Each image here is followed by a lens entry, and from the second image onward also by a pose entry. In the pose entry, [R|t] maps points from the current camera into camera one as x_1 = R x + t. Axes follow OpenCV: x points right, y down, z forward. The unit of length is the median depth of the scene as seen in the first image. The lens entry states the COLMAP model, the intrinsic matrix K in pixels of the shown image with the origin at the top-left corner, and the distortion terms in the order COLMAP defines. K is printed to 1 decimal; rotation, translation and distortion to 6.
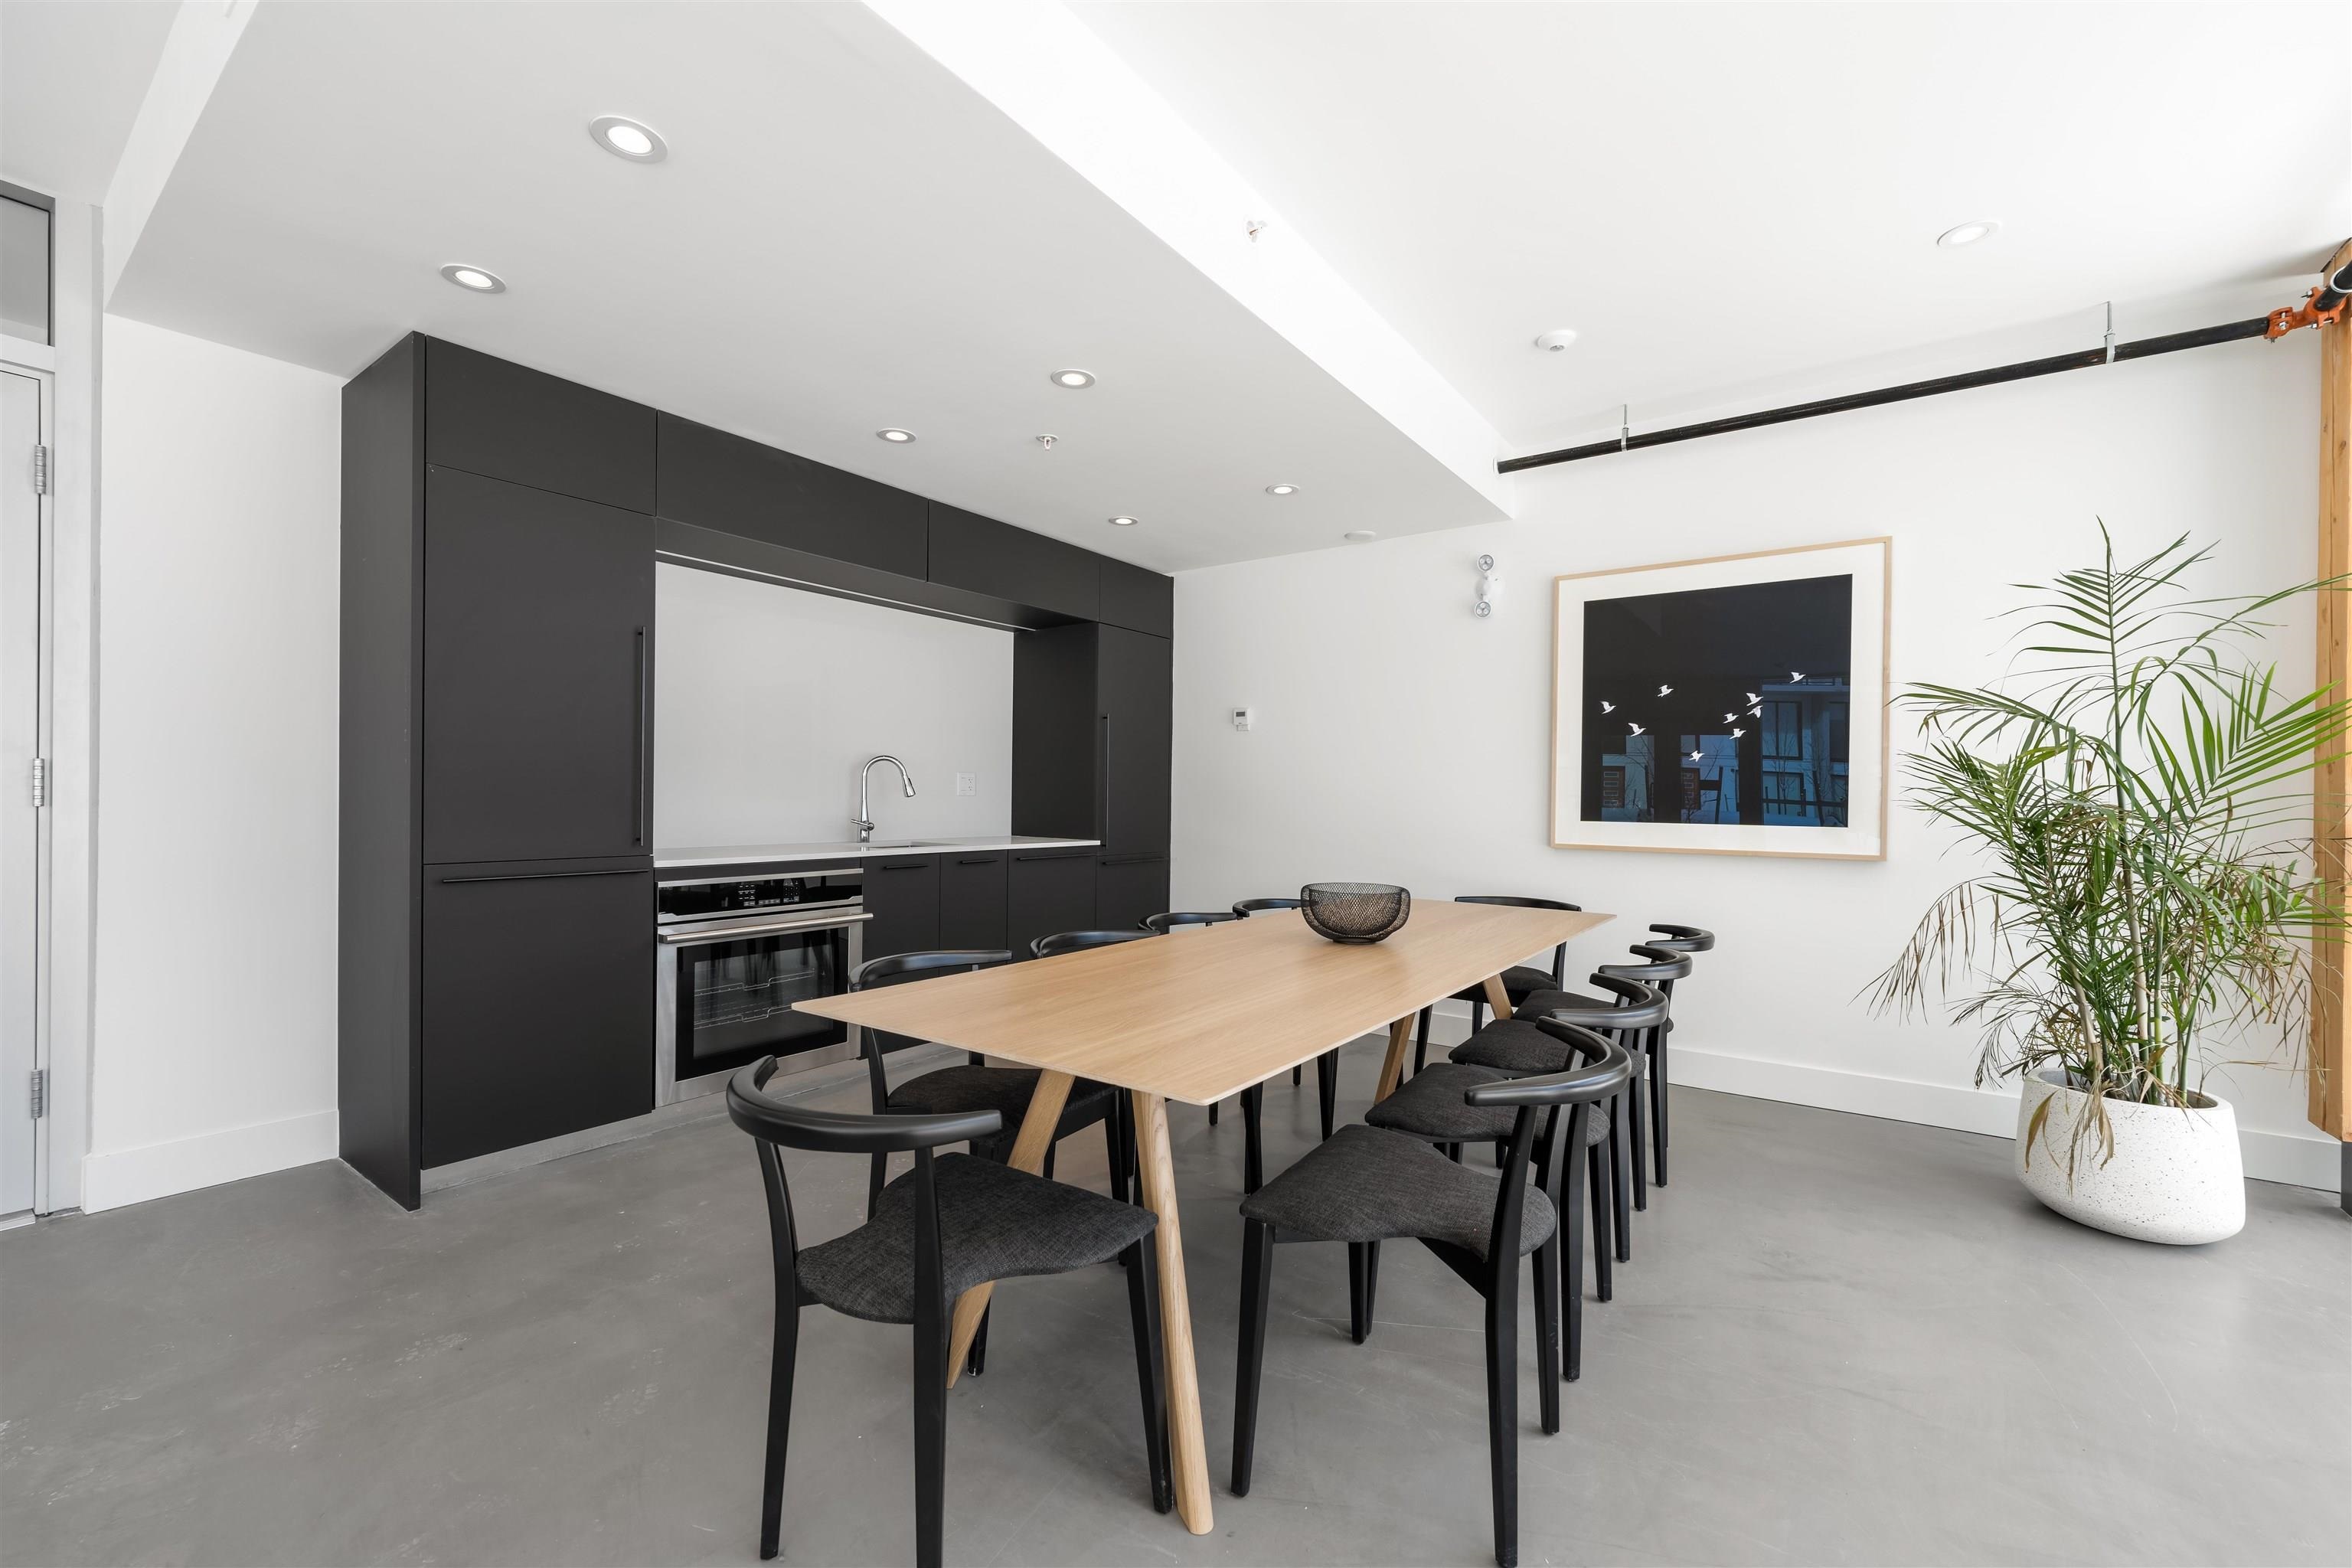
lens RADIAL K [[971.5, 0, 1182.7], [0, 971.5, 781.7], [0, 0, 1]] dist [0.033060, 0.000184]
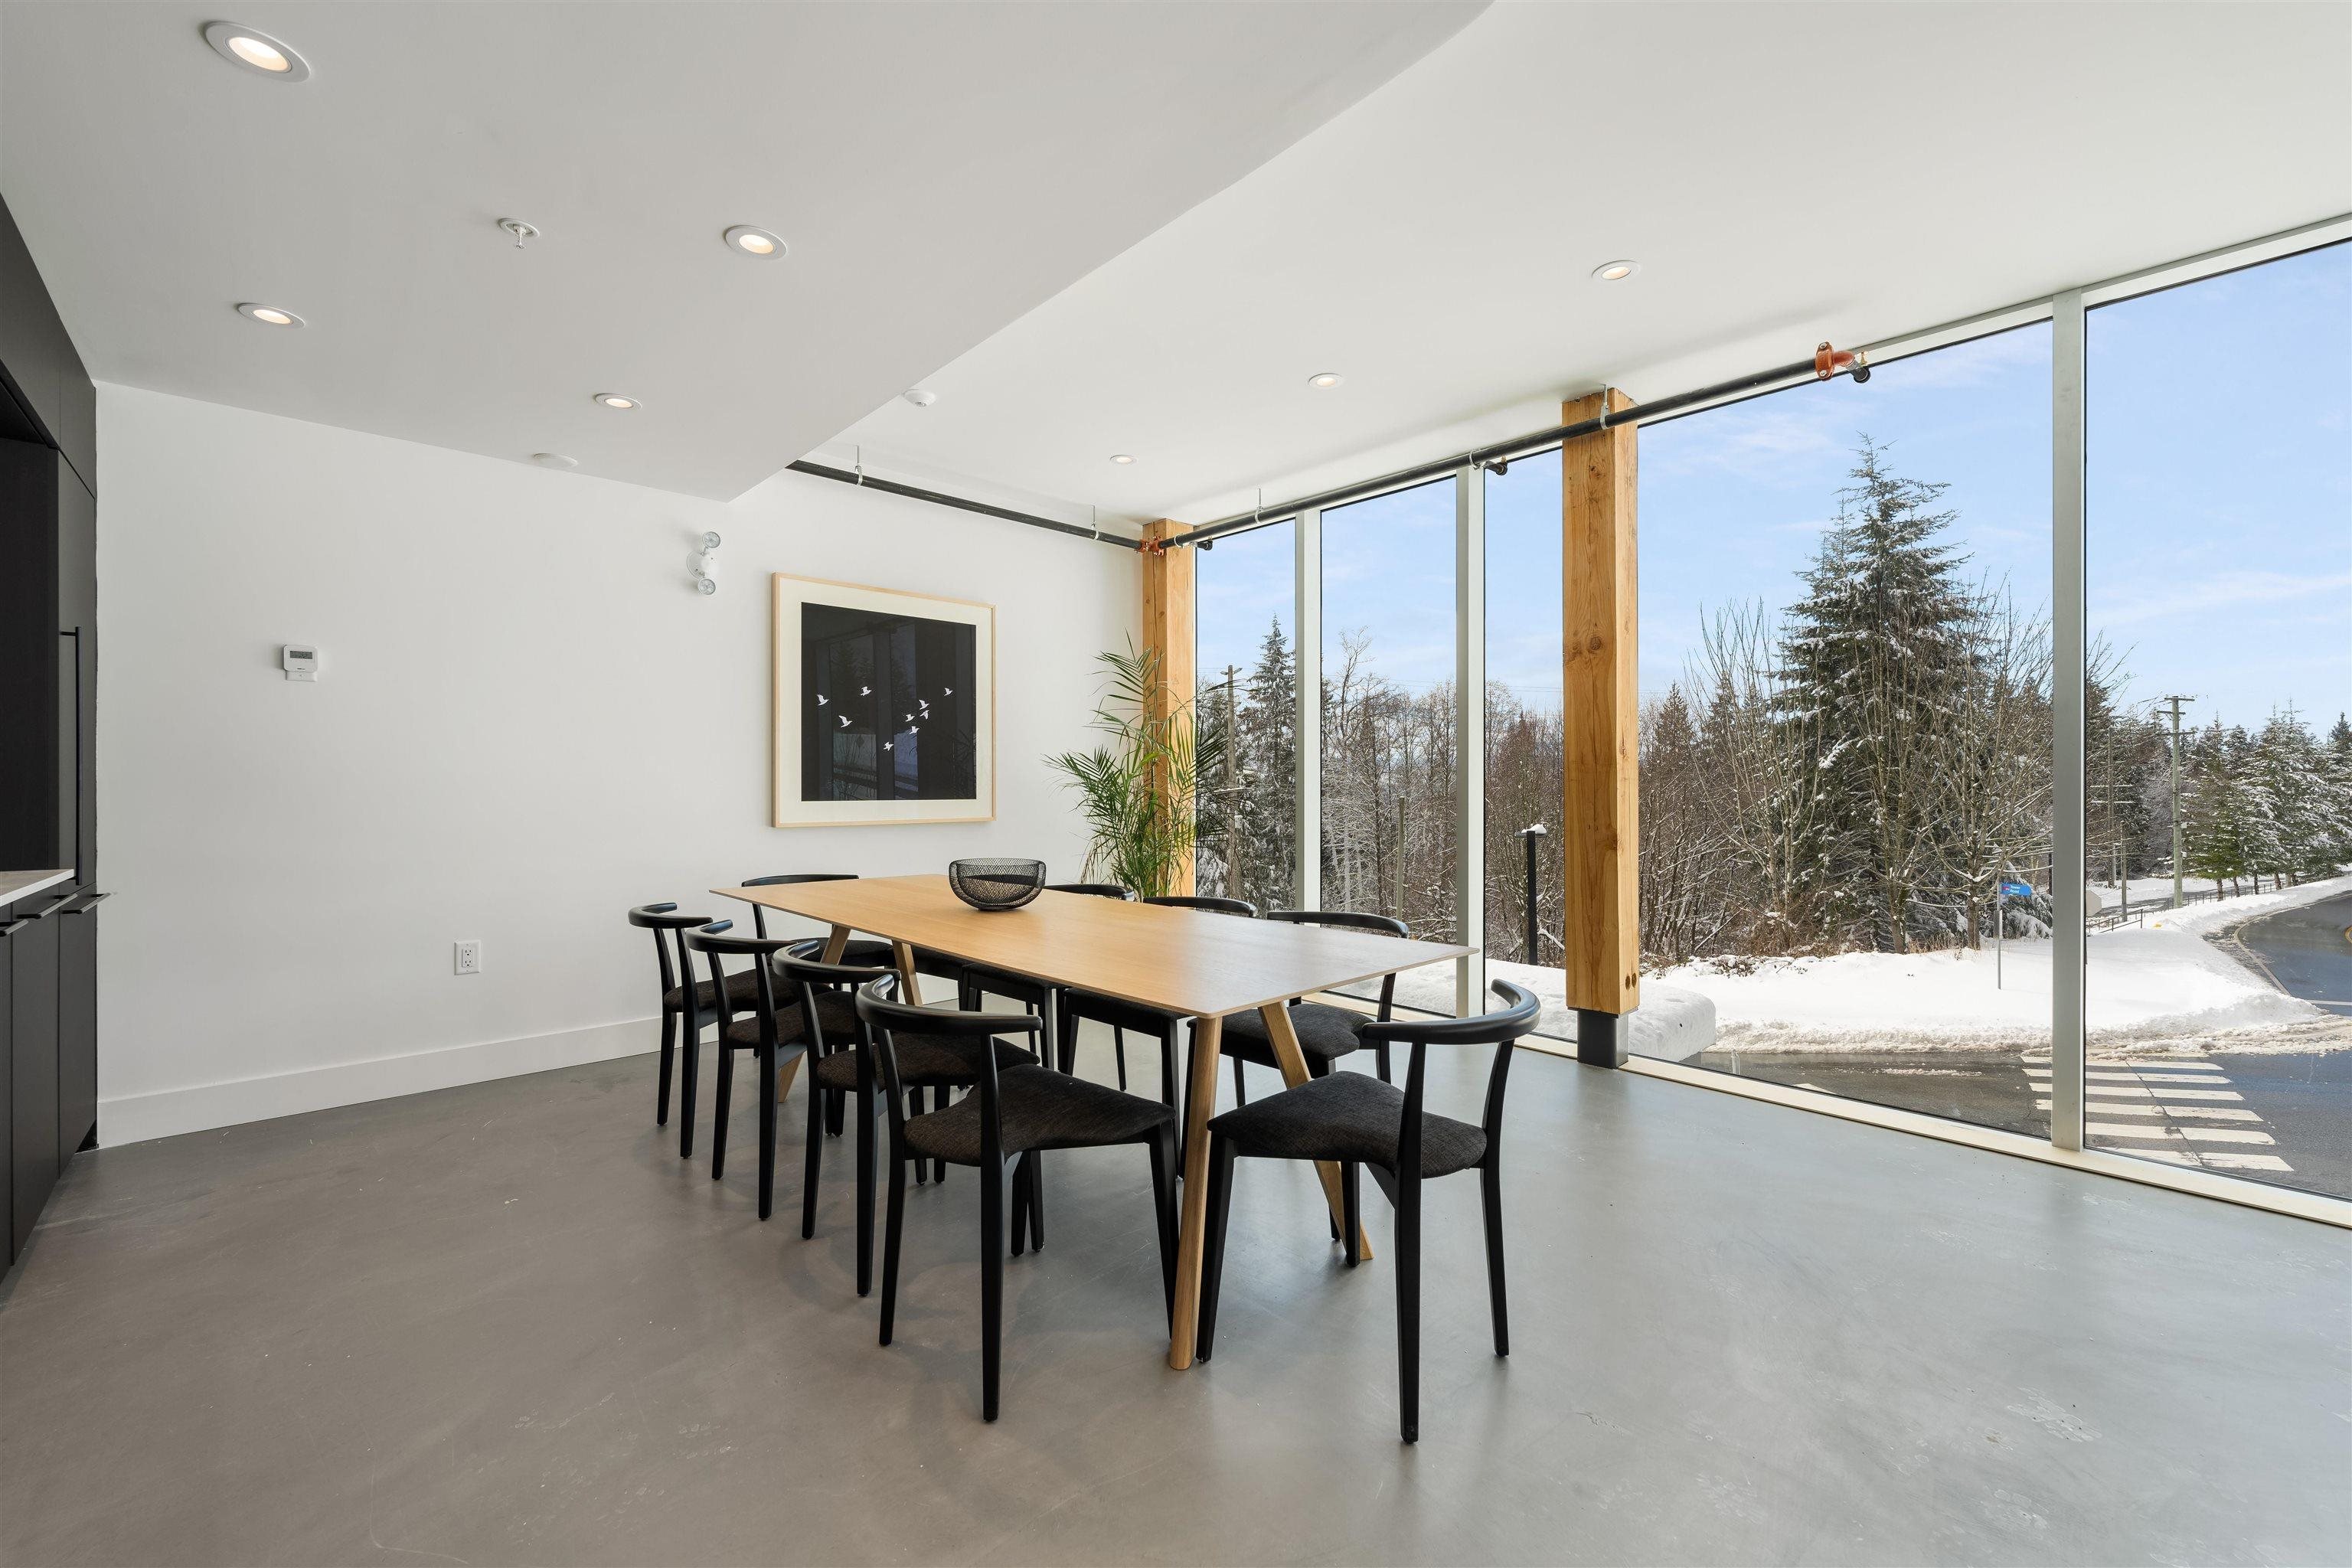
lens RADIAL K [[971.5, 0, 1182.7], [0, 971.5, 781.7], [0, 0, 1]] dist [0.033060, 0.000184]
pose [[0.201865, -0.011765, 0.979343, -0.605376], [-0.014435, 0.999784, 0.014986, -0.004915], [-0.979307, -0.017162, 0.201651, 0.371797]]
